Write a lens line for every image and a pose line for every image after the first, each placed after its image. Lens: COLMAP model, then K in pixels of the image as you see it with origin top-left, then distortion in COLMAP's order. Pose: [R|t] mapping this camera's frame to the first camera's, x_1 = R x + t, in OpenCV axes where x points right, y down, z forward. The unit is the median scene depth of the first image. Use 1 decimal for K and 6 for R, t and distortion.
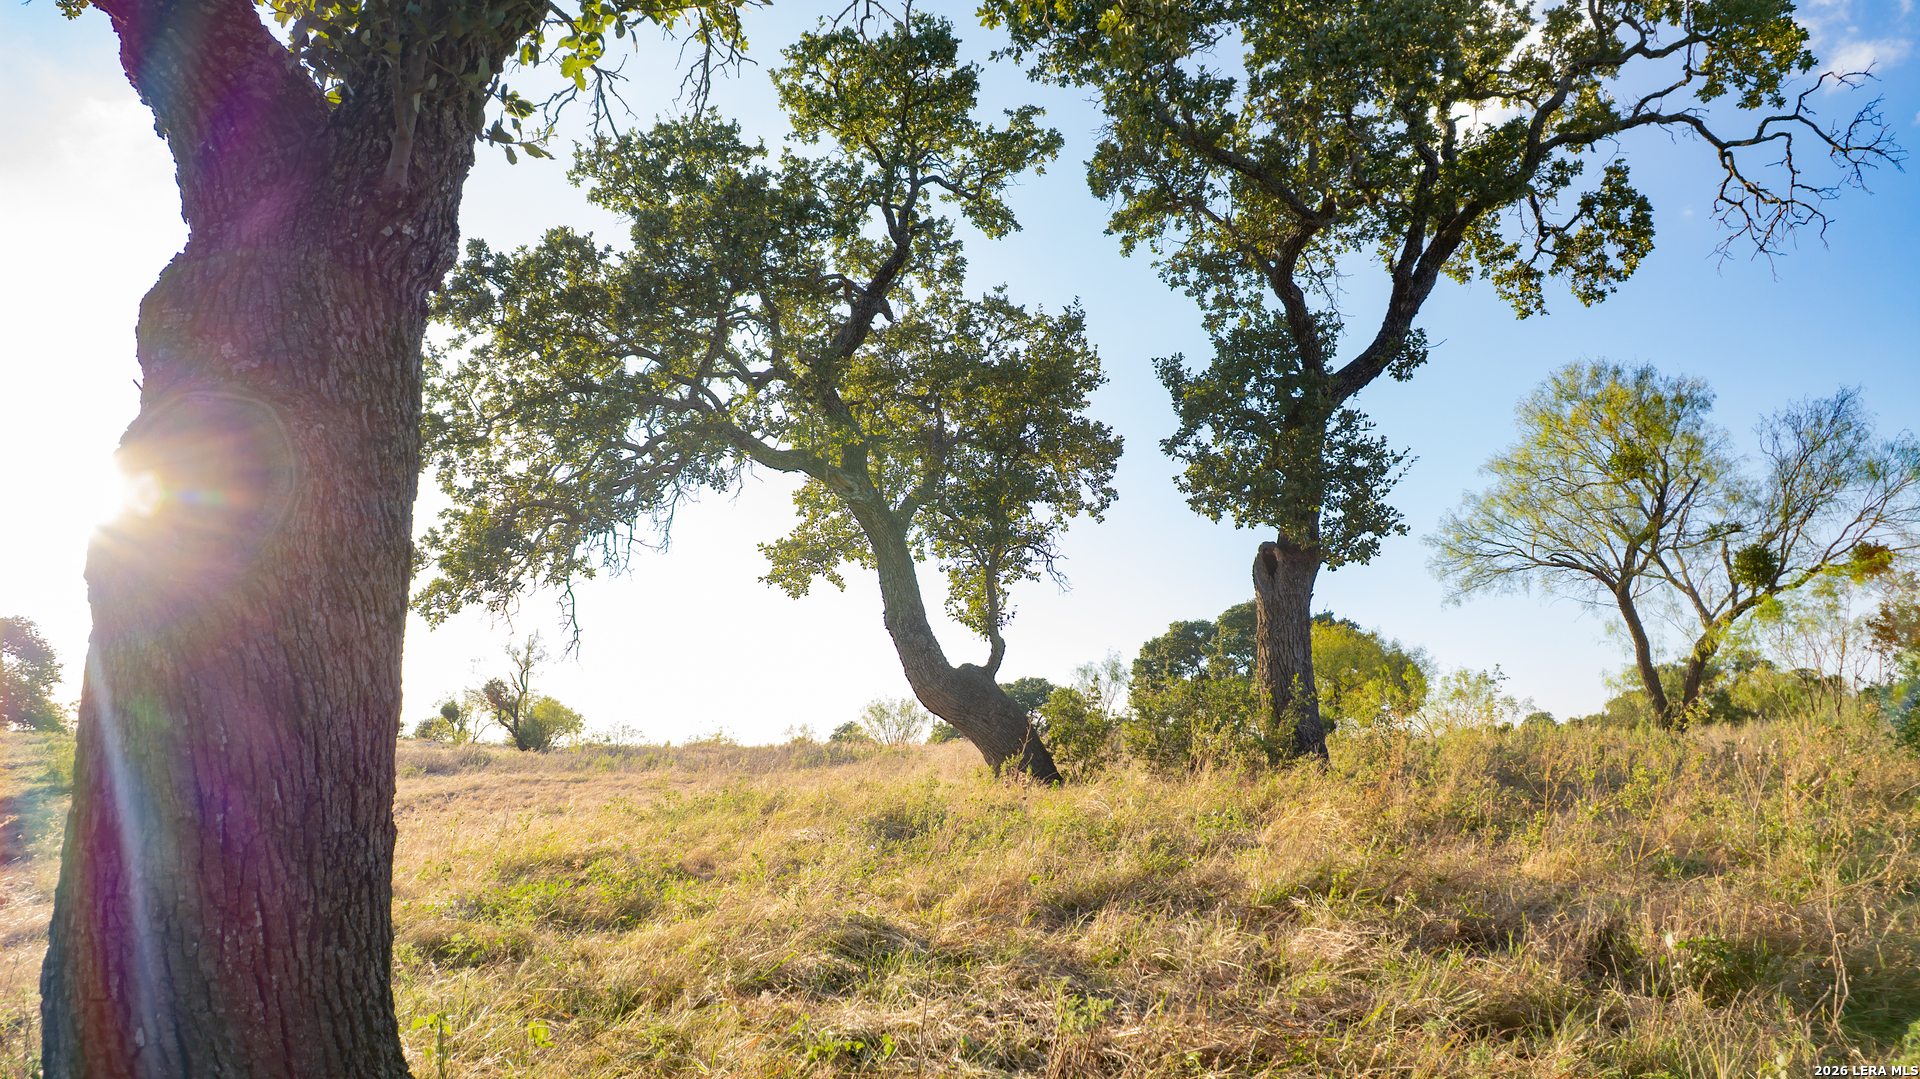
lens RADIAL K [[1239.0, 0, 960.0], [0, 1239.0, 539.5], [0, 0, 1]] dist [-0.072402, 0.071175]
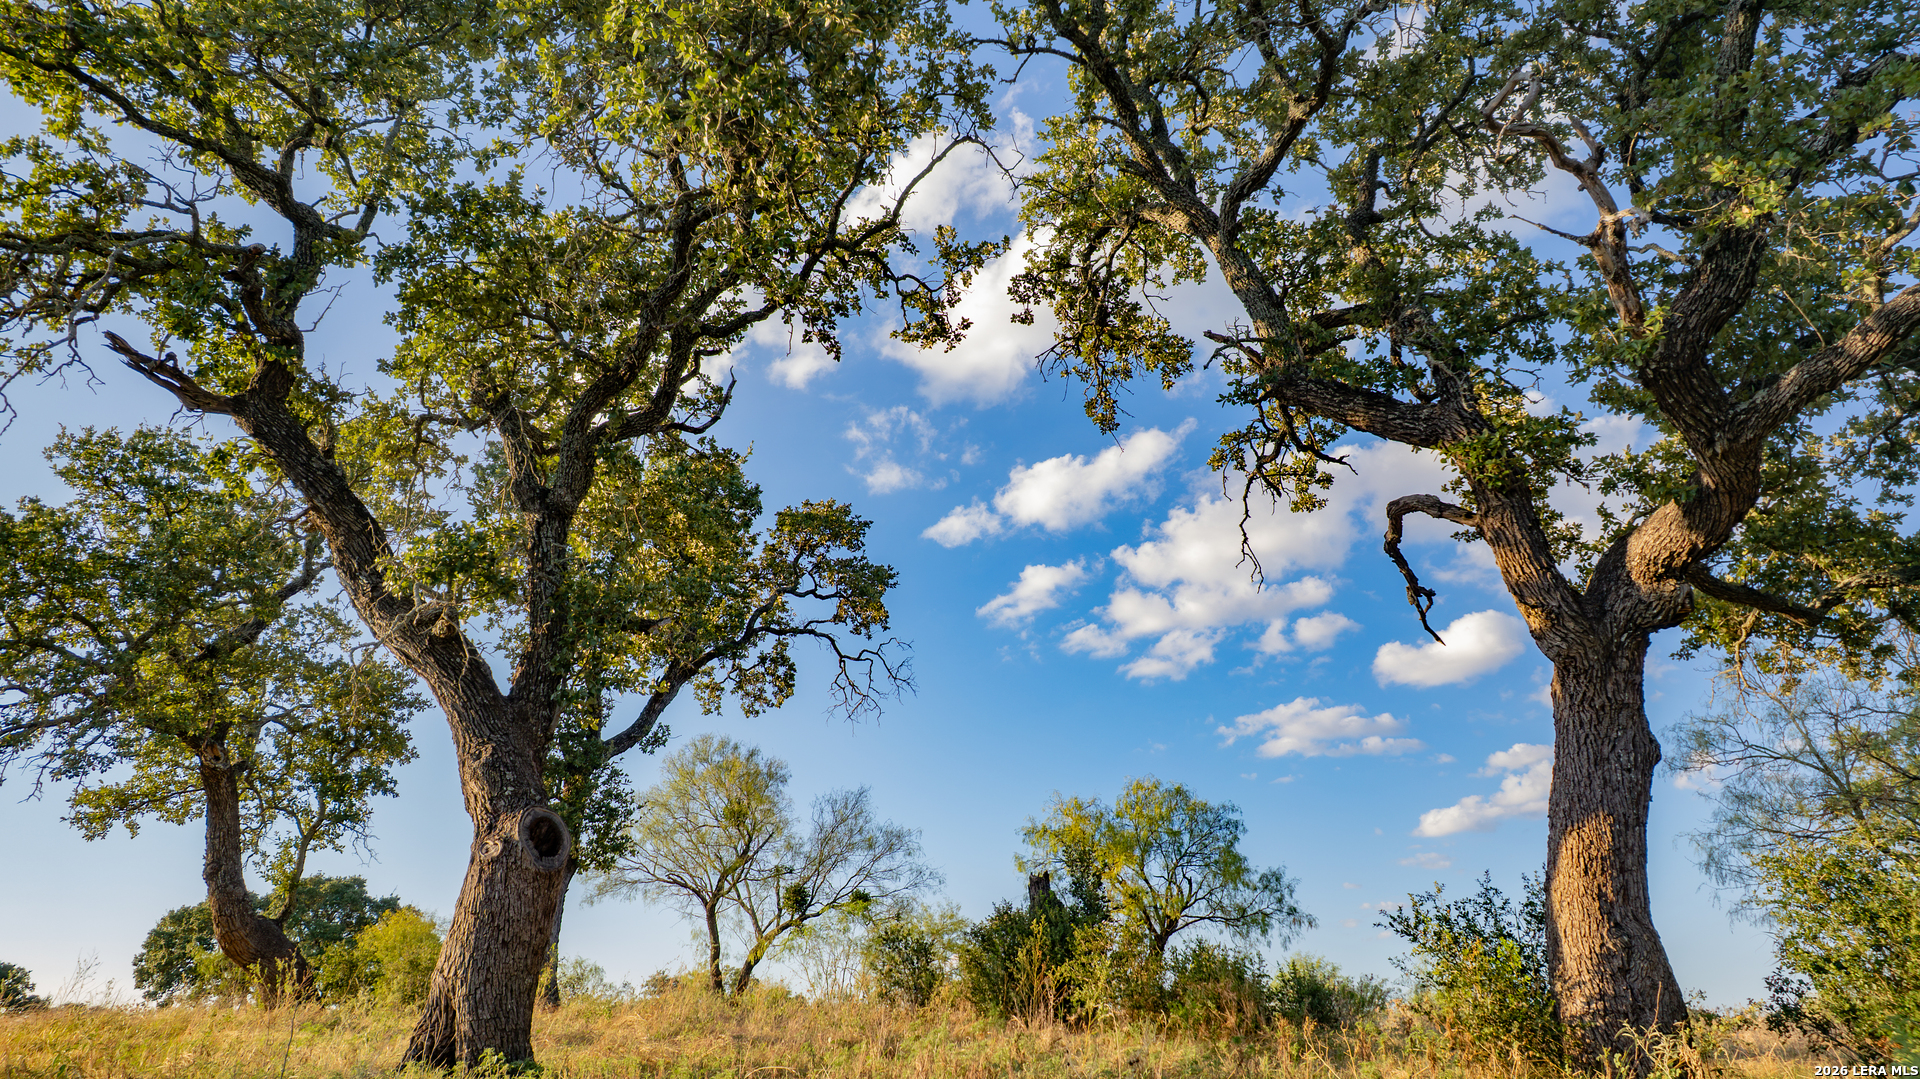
lens RADIAL K [[1239.0, 0, 960.0], [0, 1239.0, 539.5], [0, 0, 1]] dist [-0.072402, 0.071175]
pose [[0.733002, 0.278495, 0.620604, -0.312049], [-0.127227, 0.952378, -0.277108, -0.006005], [-0.668223, 0.124163, 0.733527, -0.346987]]
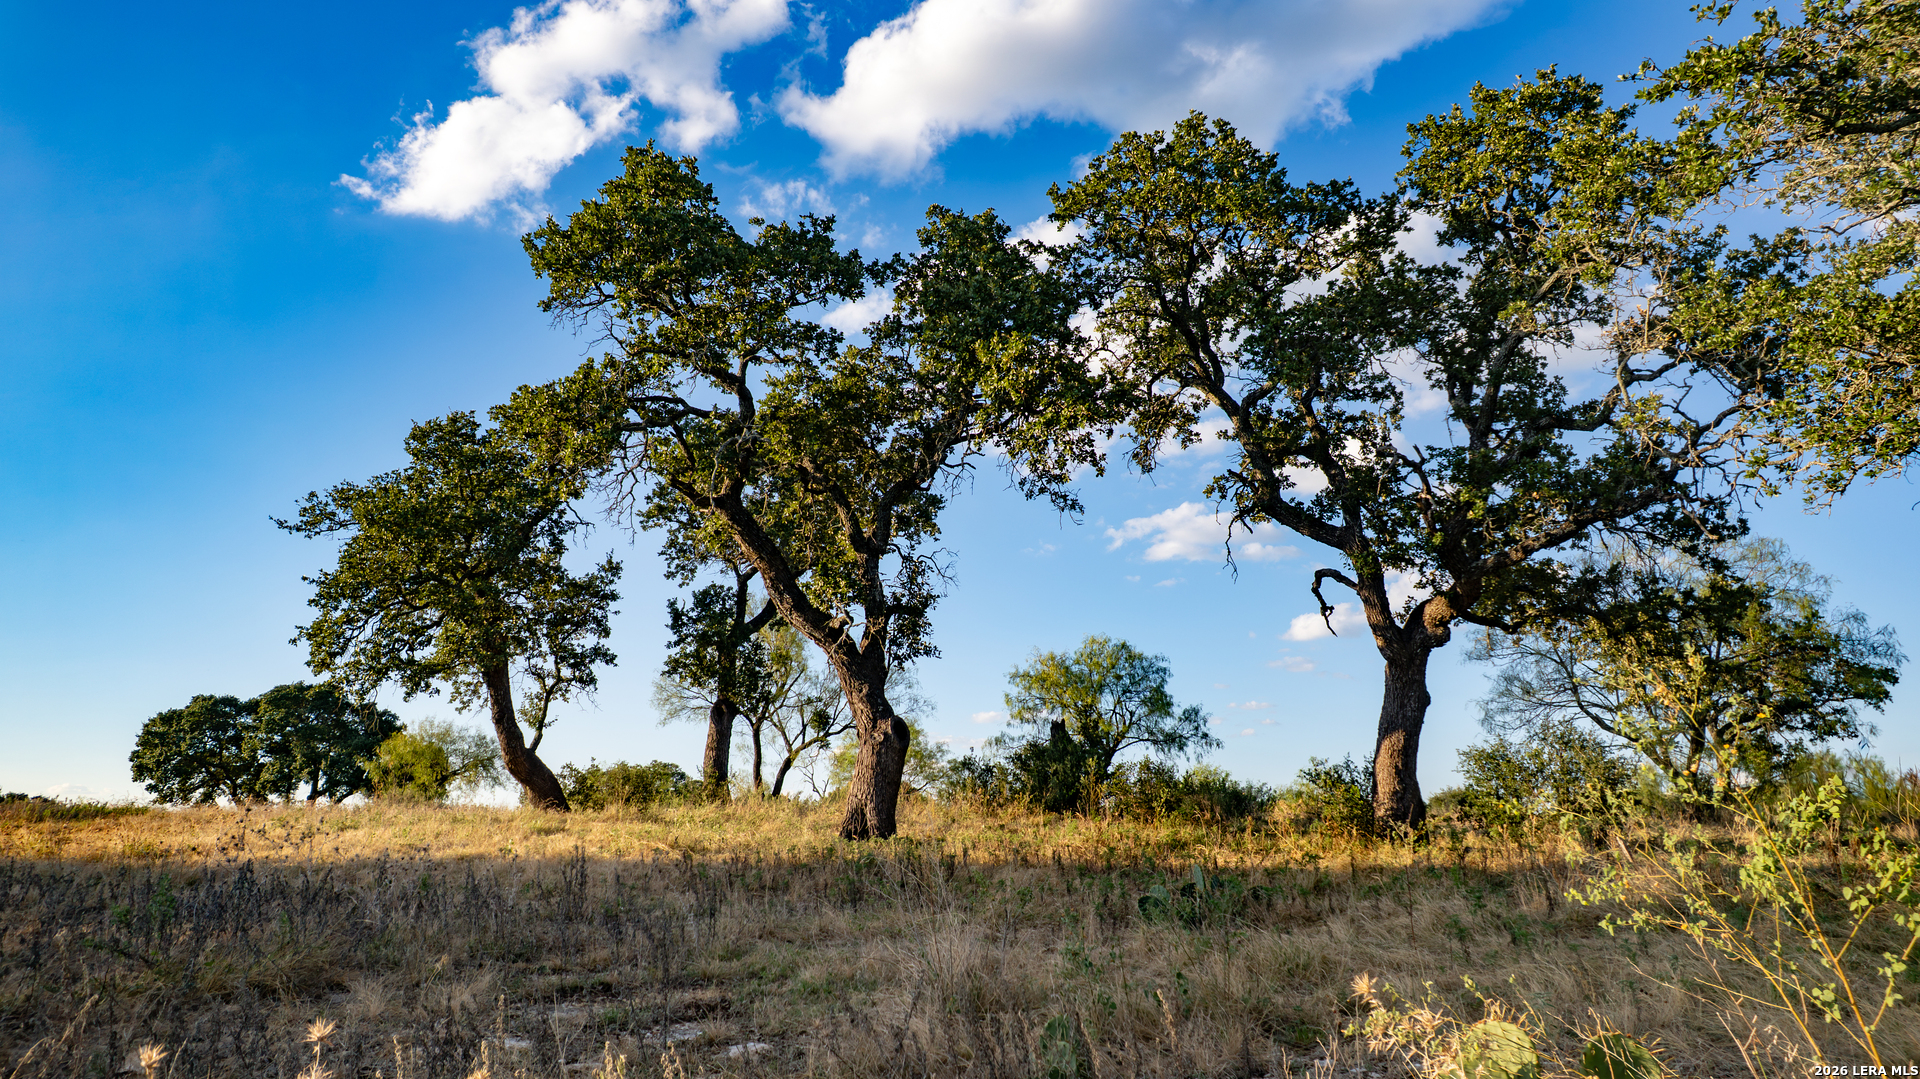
lens RADIAL K [[1227.2, 0, 960.0], [0, 1227.2, 539.5], [0, 0, 1]] dist [-0.063168, 0.061362]
pose [[0.668166, 0.192538, 0.718667, -0.812594], [-0.135763, 0.981270, -0.136670, -0.031310], [-0.731521, -0.006250, 0.681791, -0.574104]]
